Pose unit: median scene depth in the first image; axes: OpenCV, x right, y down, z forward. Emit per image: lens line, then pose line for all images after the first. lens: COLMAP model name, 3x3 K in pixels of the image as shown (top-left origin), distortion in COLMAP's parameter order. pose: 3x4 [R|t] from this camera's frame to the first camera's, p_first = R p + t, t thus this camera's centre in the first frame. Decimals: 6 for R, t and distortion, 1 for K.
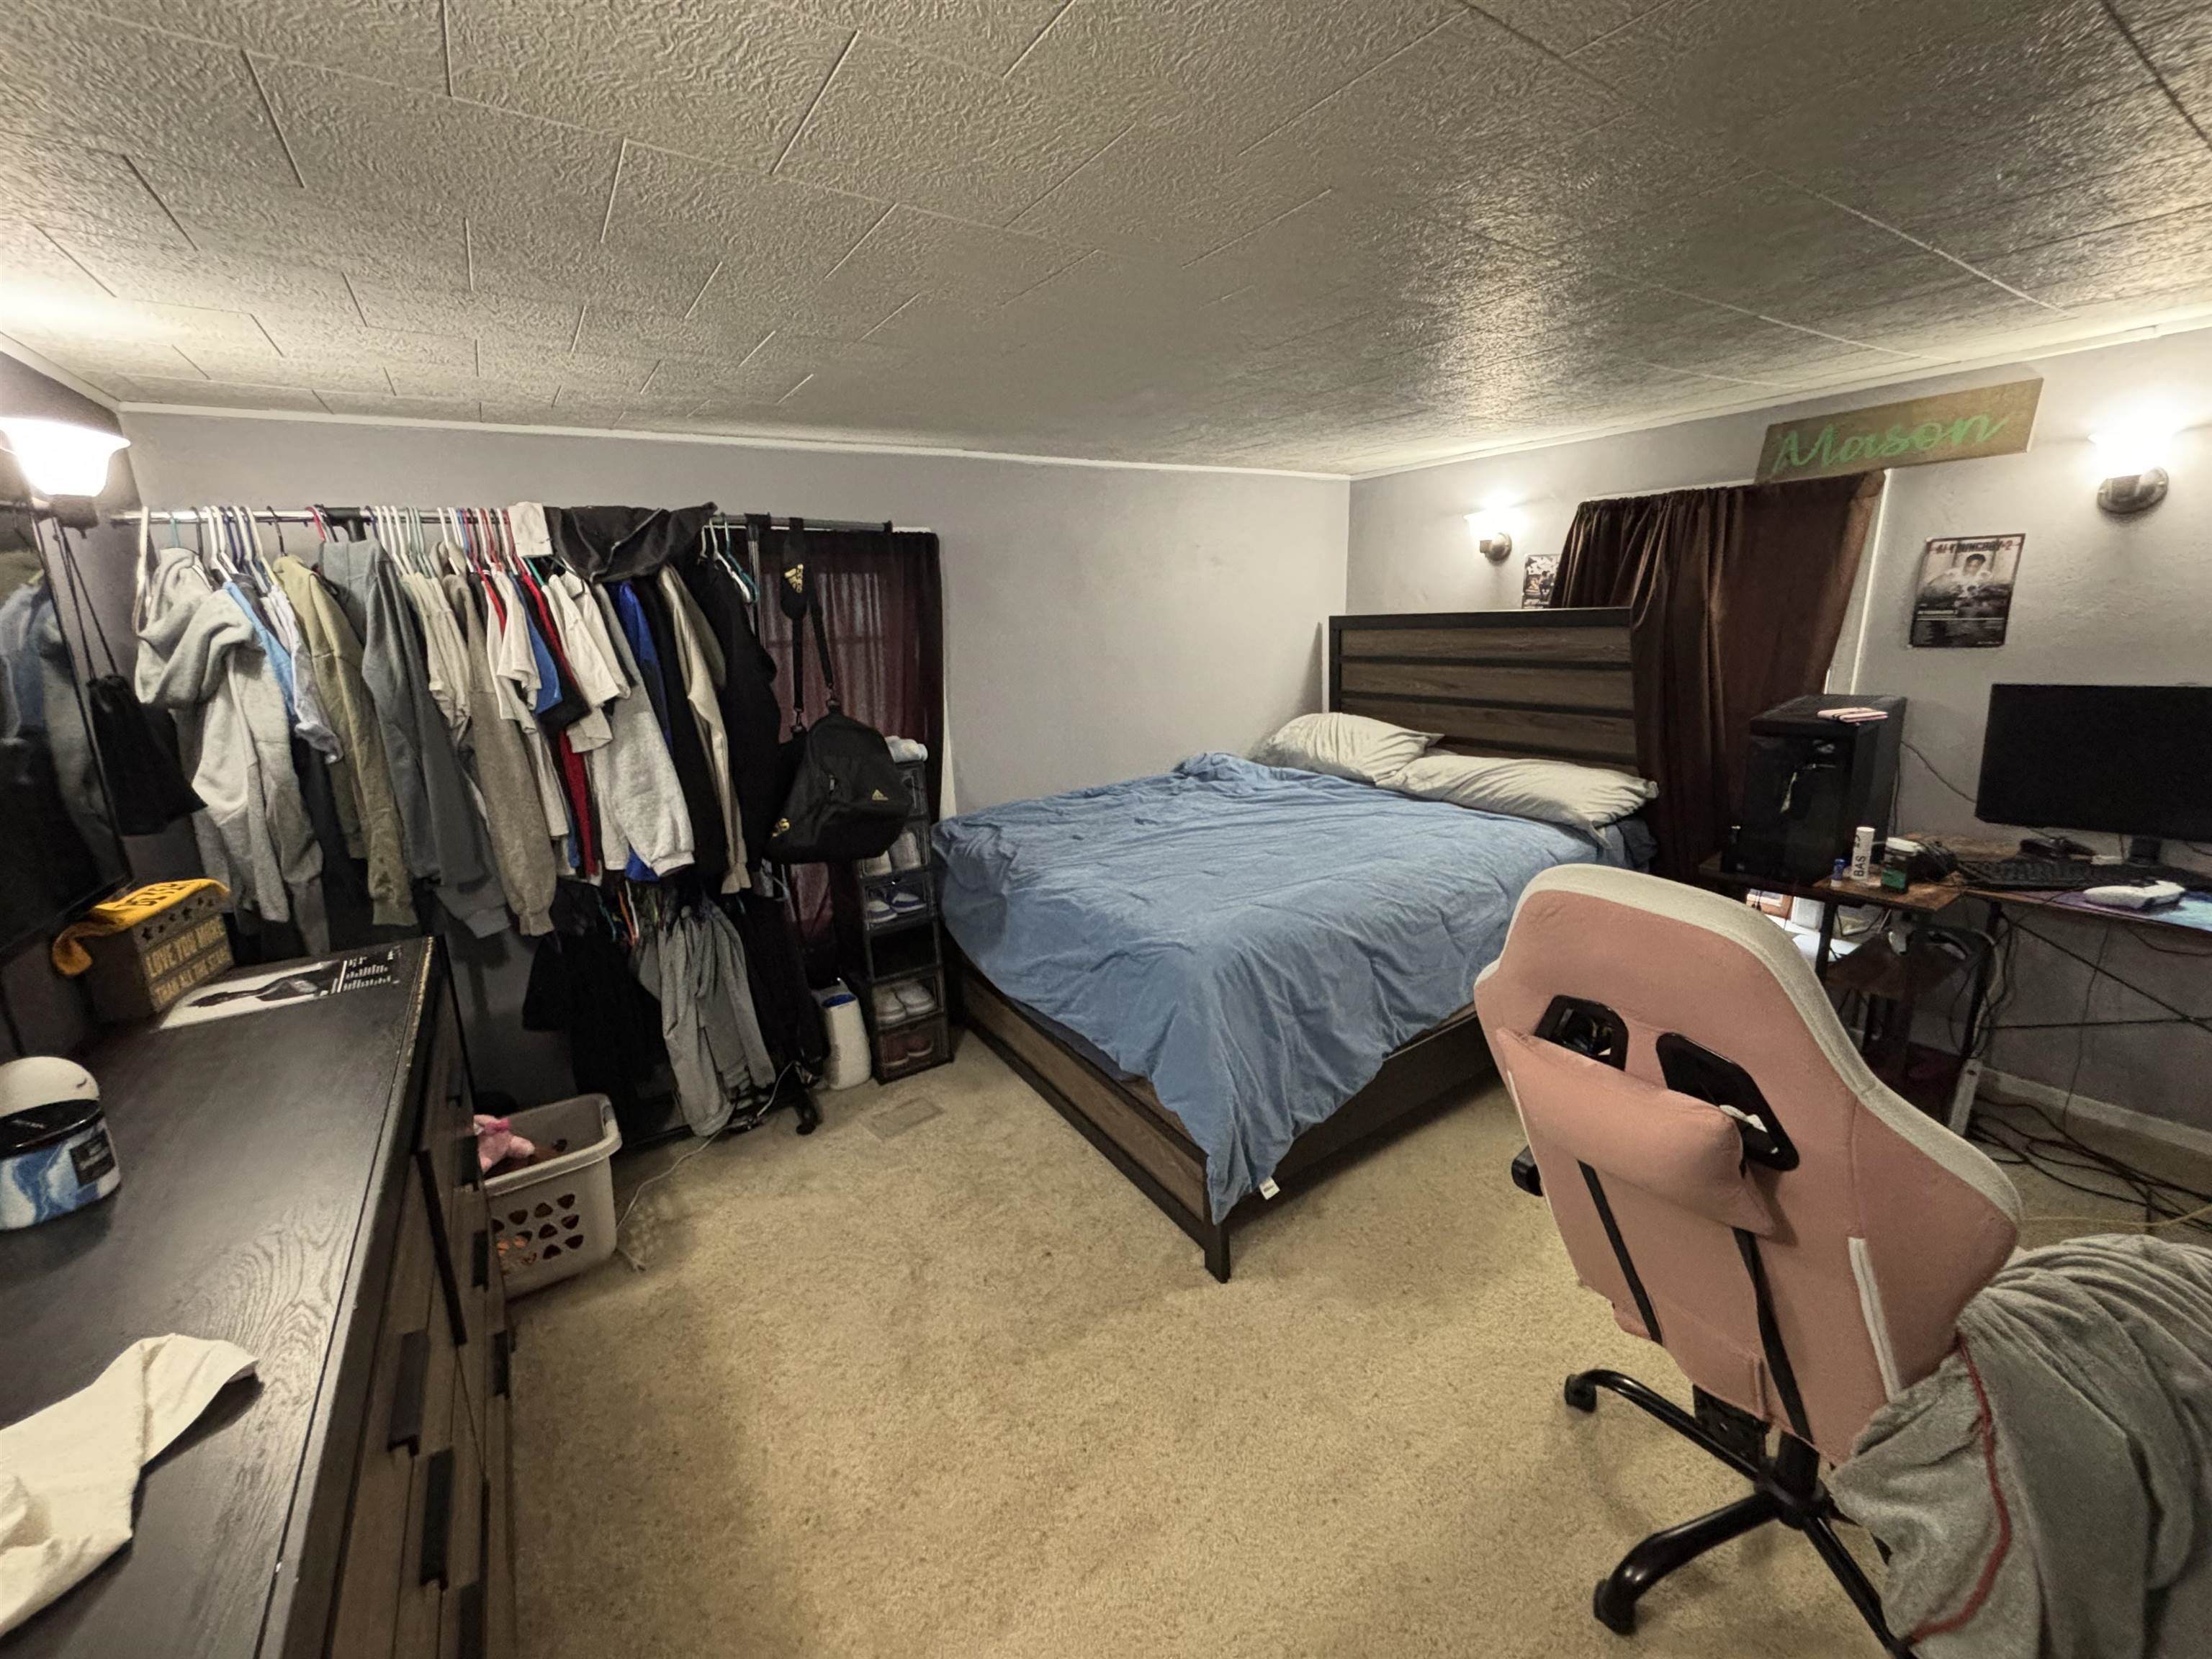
lens RADIAL K [[890.0, 0, 1106.0], [0, 890.0, 829.5], [0, 0, 1]] dist [-0.000366, -0.000104]
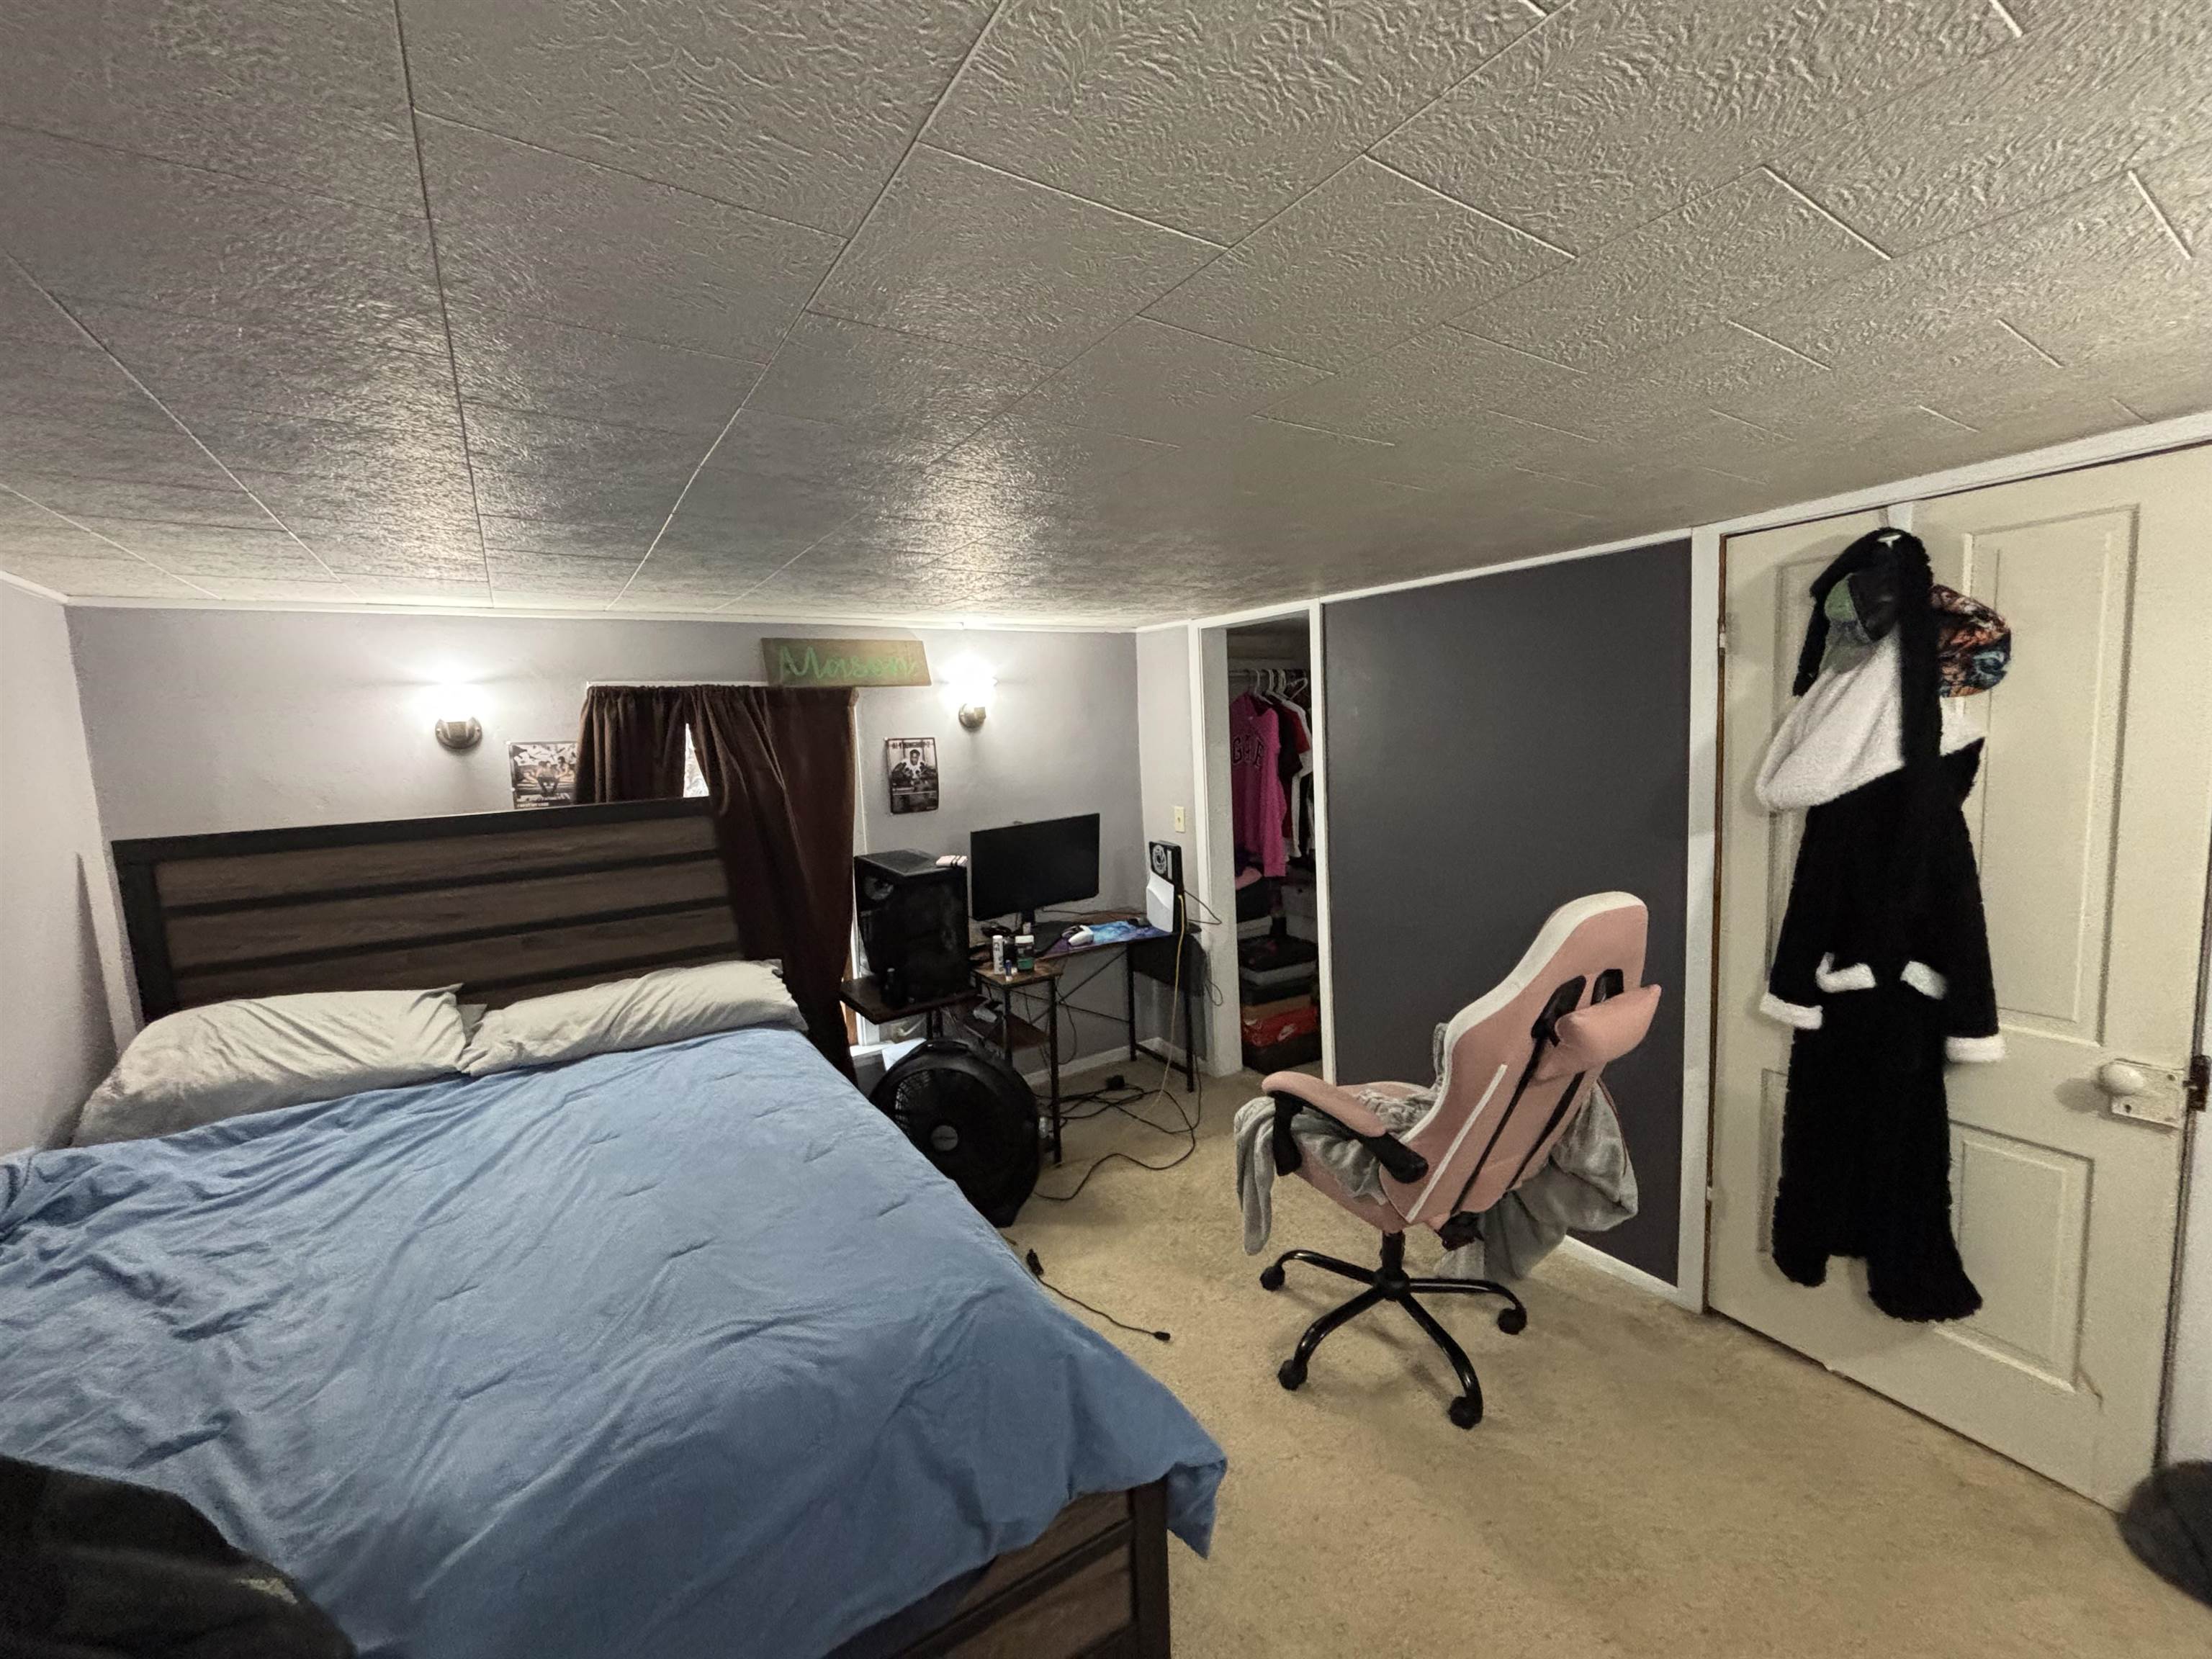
lens RADIAL K [[890.0, 0, 1106.0], [0, 890.0, 829.5], [0, 0, 1]] dist [-0.000366, -0.000104]
pose [[0.000503, -0.047425, 0.998875, -0.368187], [0.301022, 0.952551, 0.045074, -0.122021], [-0.953617, 0.300660, 0.014755, 0.562340]]
